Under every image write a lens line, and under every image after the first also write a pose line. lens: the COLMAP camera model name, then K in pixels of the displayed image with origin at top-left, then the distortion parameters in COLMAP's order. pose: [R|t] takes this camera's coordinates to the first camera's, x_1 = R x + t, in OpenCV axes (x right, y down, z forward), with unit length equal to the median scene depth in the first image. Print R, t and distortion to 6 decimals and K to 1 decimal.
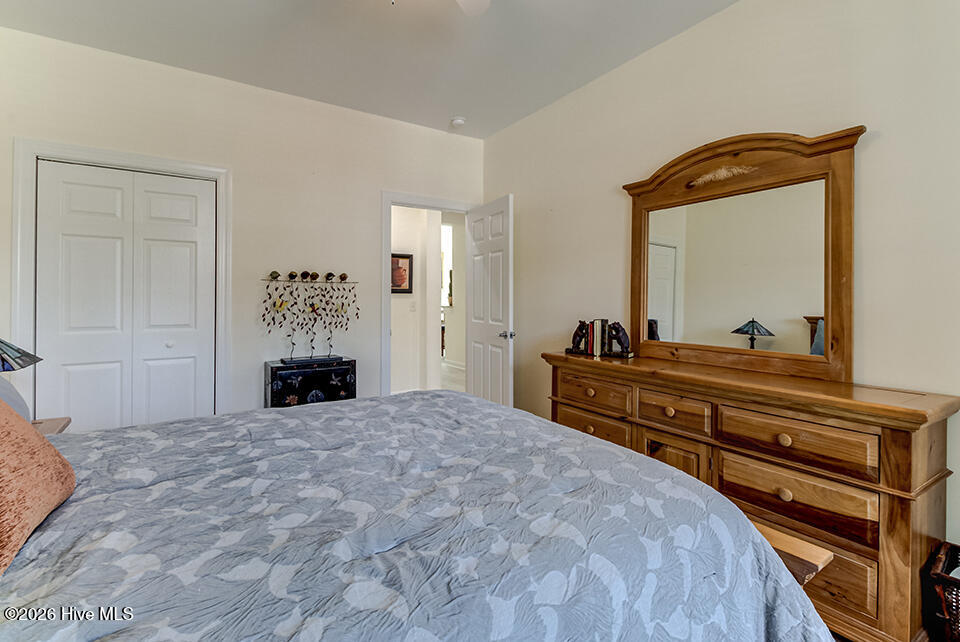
lens RADIAL K [[443.6, 0, 470.7], [0, 443.6, 300.1], [0, 0, 1]] dist [0.005750, -0.001525]
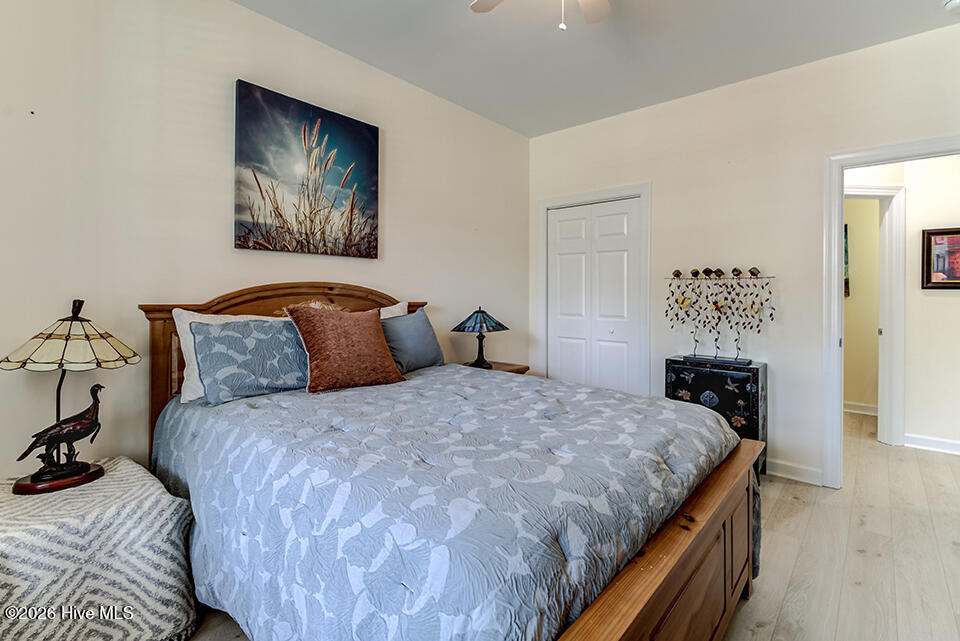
lens RADIAL K [[443.6, 0, 484.1], [0, 443.6, 291.5], [0, 0, 1]] dist [0.005750, -0.001525]
pose [[0.278921, -0.003511, -0.960308, 0.426635], [-0.009303, 0.999937, -0.006358, -0.002471], [0.960269, 0.010707, 0.278870, 0.253152]]
